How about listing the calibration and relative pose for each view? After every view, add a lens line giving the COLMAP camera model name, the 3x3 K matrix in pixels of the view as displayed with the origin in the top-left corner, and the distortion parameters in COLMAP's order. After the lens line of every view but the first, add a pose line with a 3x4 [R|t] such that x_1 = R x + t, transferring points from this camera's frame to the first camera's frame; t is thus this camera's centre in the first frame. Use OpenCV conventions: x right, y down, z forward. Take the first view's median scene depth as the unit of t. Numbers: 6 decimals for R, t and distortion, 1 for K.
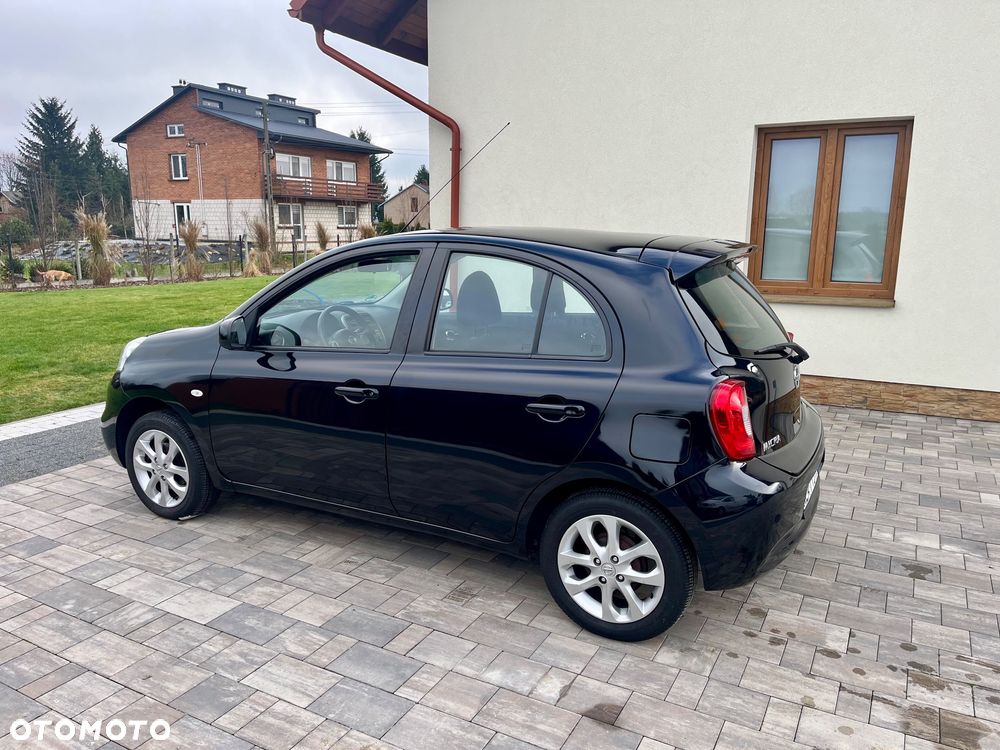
lens RADIAL K [[754.8, 0, 499.6], [0, 754.8, 379.0], [0, 0, 1]] dist [0.084620, -0.110705]
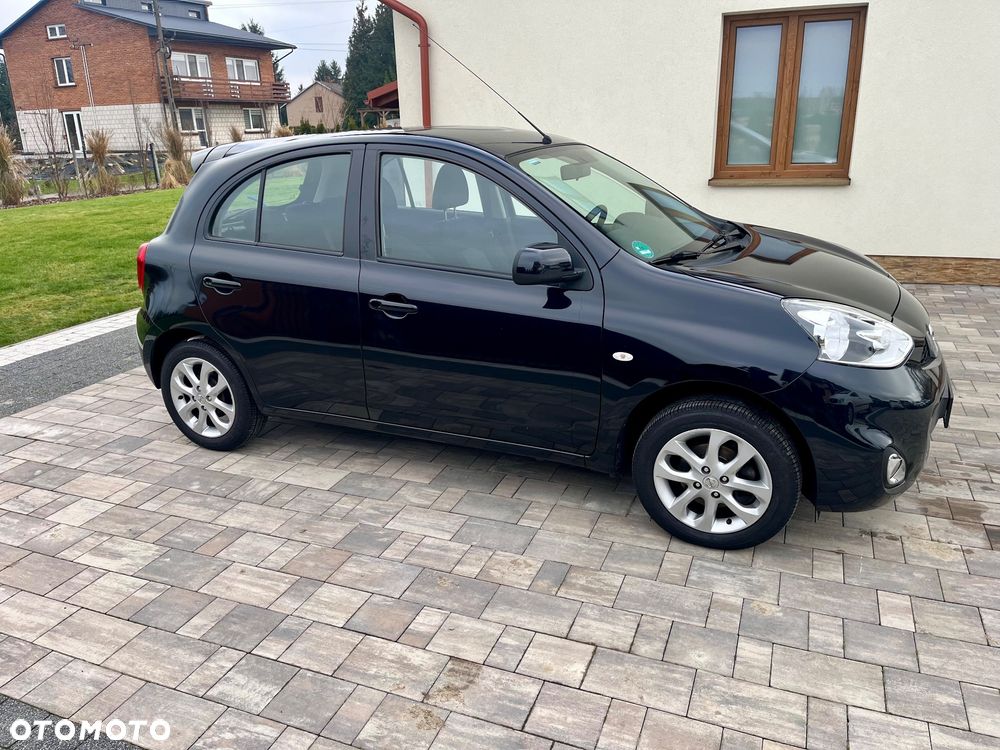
lens RADIAL K [[754.8, 0, 496.6], [0, 754.8, 375.3], [0, 0, 1]] dist [0.084620, -0.110705]
pose [[0.992877, -0.070329, 0.096176, -0.178488], [0.058188, 0.990614, 0.123687, 0.018260], [-0.103972, -0.117209, 0.987650, -0.102845]]
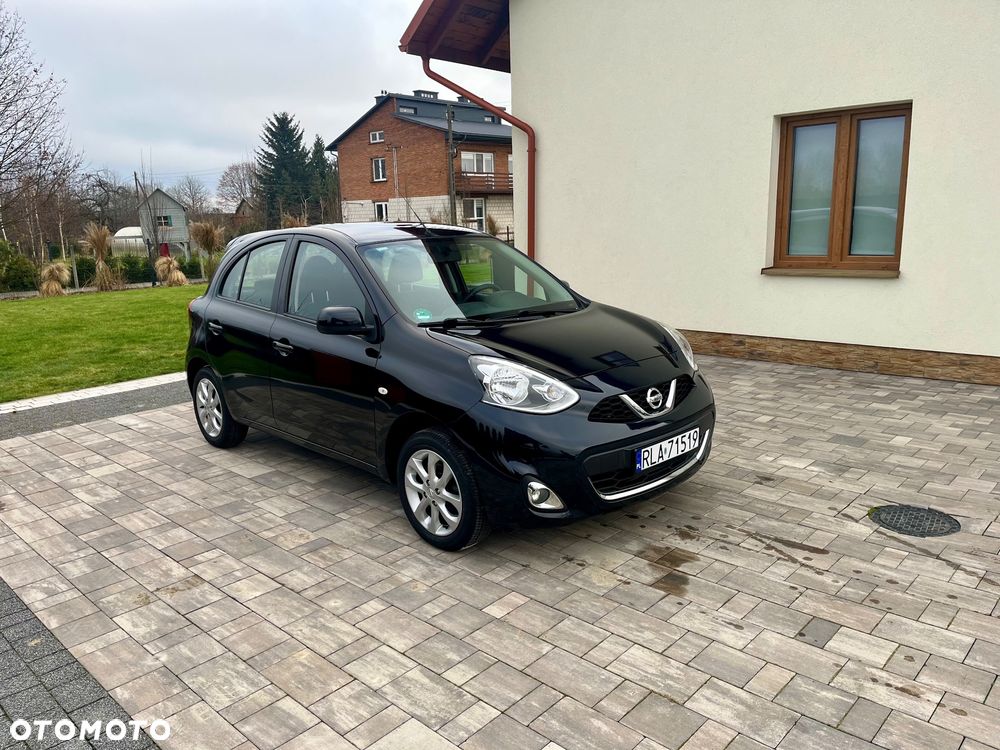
lens RADIAL K [[754.8, 0, 492.3], [0, 754.8, 375.6], [0, 0, 1]] dist [0.084620, -0.110705]
pose [[0.964950, 0.018724, -0.261766, 0.393432], [-0.015863, 0.999789, 0.013039, 0.061434], [0.261955, -0.008429, 0.965043, -0.299913]]
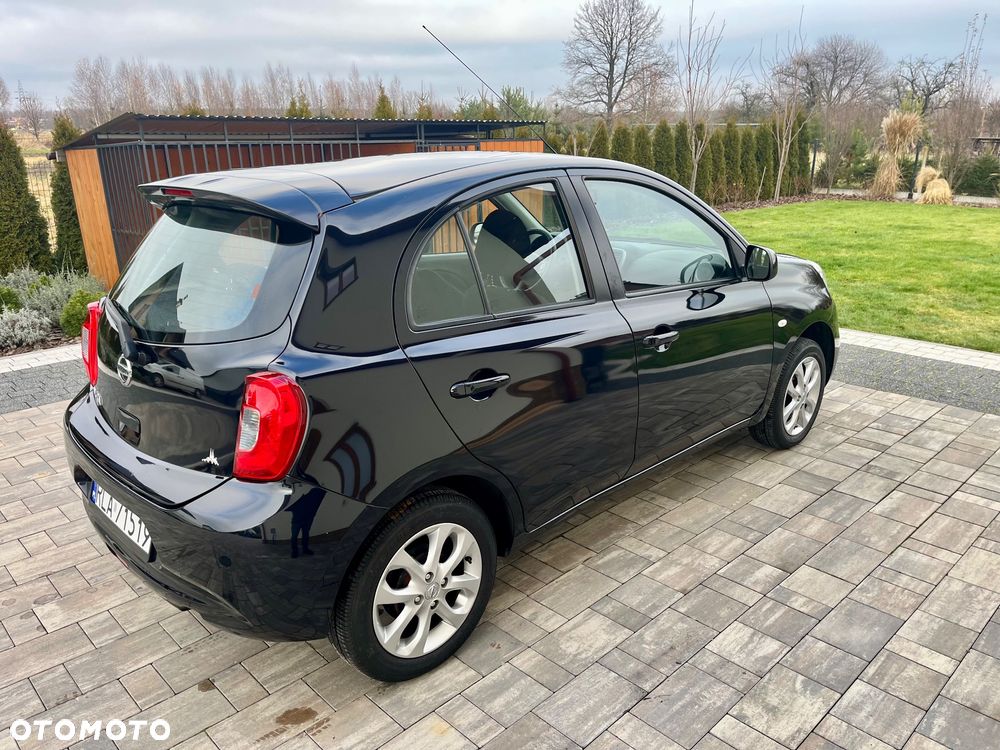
lens RADIAL K [[754.8, 0, 506.3], [0, 754.8, 379.1], [0, 0, 1]] dist [0.084620, -0.110705]
pose [[-0.295185, 0.293659, -0.909192, 0.777962], [-0.185482, 0.915878, 0.356039, -0.264841], [0.937263, 0.273736, -0.215885, 1.230211]]
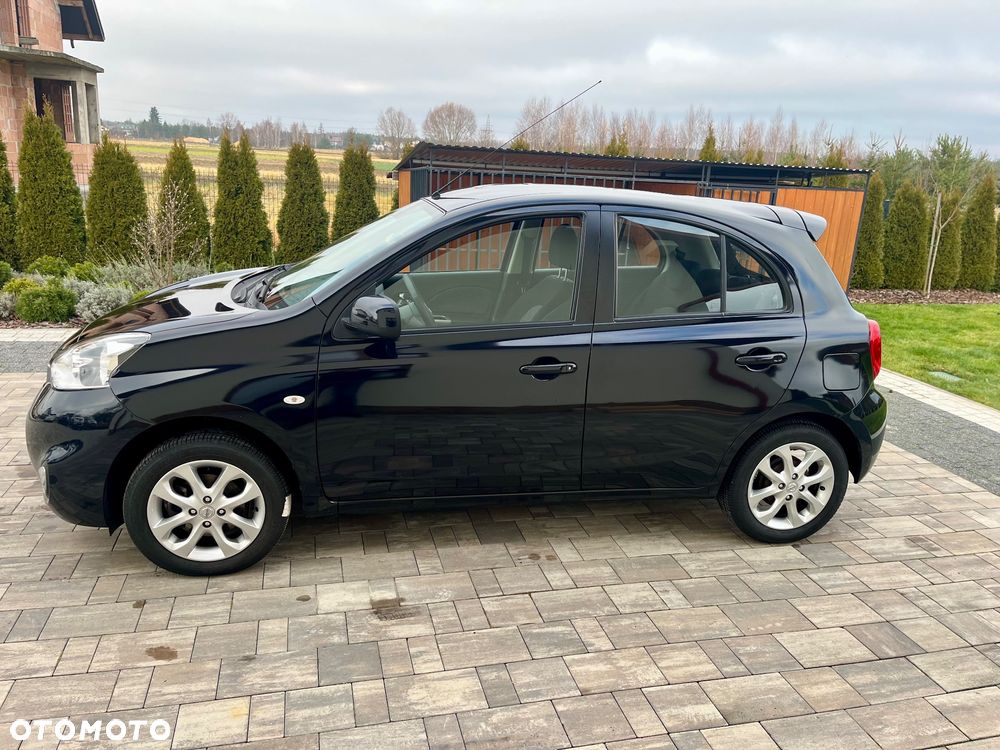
lens RADIAL K [[754.8, 0, 497.2], [0, 754.8, 377.4], [0, 0, 1]] dist [0.084620, -0.110705]
pose [[-0.734565, 0.142853, -0.663331, 0.568944], [-0.191092, 0.894467, 0.404242, -0.328966], [0.651075, 0.423699, -0.629746, 1.524661]]
